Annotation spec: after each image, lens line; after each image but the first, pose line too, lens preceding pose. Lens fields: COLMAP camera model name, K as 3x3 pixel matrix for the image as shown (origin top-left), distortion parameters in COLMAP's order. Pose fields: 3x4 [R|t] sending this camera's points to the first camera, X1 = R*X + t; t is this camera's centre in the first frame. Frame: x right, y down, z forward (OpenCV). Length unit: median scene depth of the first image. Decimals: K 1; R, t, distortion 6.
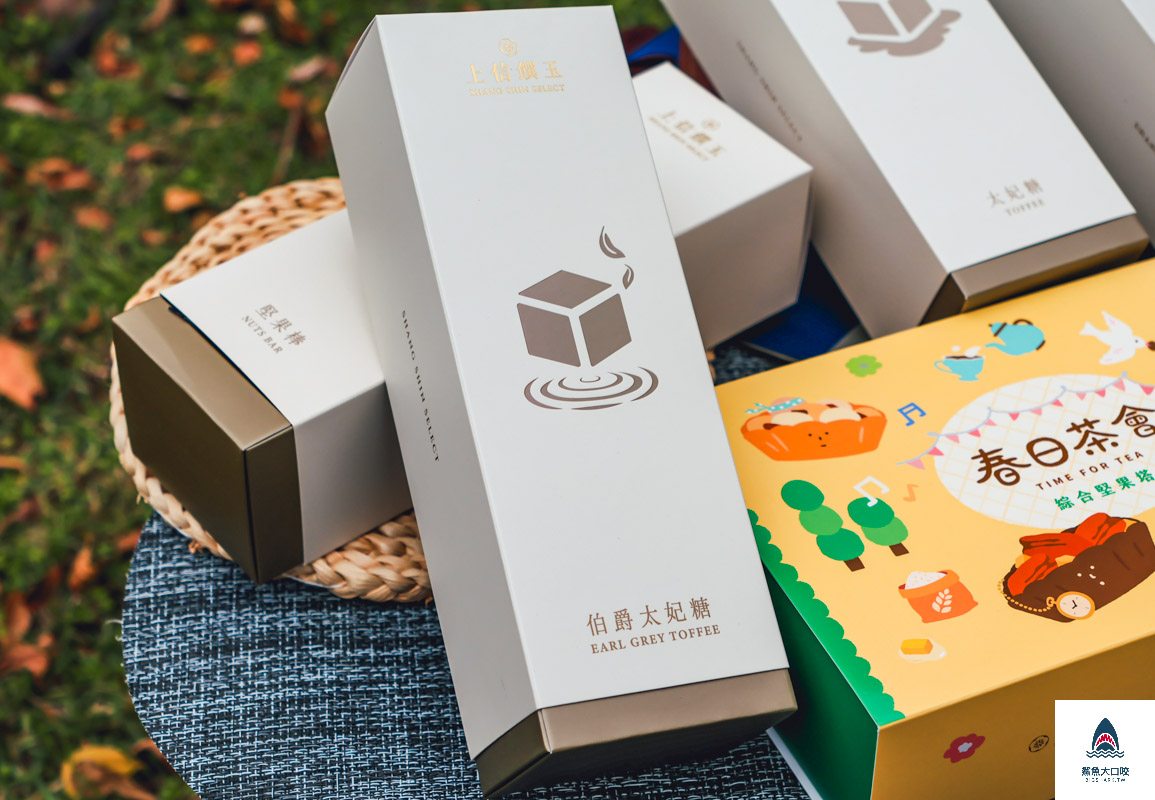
lens RADIAL K [[2467.8, 0, 577.5], [0, 2467.8, 400.0], [0, 0, 1]] dist [0.084228, 0.347046]
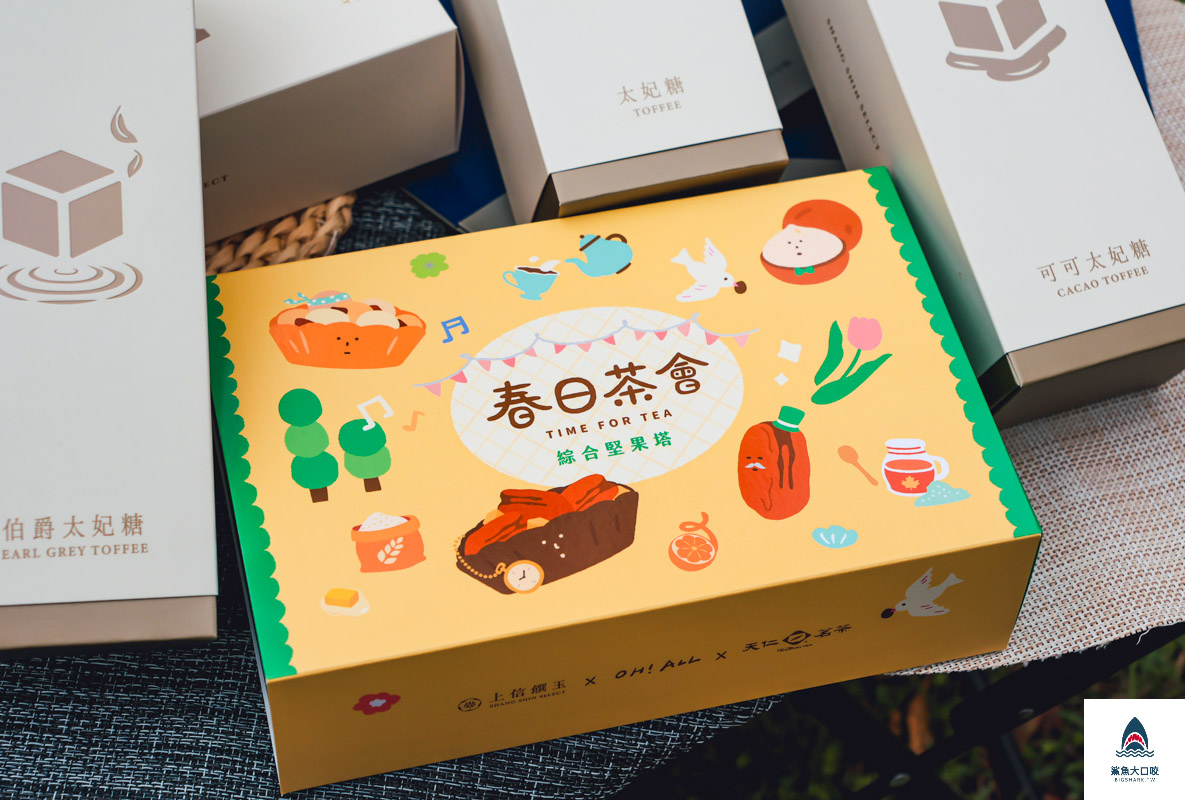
lens RADIAL K [[2627.5, 0, 561.9], [0, 2627.5, 367.5], [0, 0, 1]] dist [0.051511, 0.452426]
pose [[0.980118, 0.157946, -0.120087, 0.302822], [-0.133372, 0.972560, 0.190627, -0.180791], [0.146901, -0.170821, 0.974290, 0.013801]]
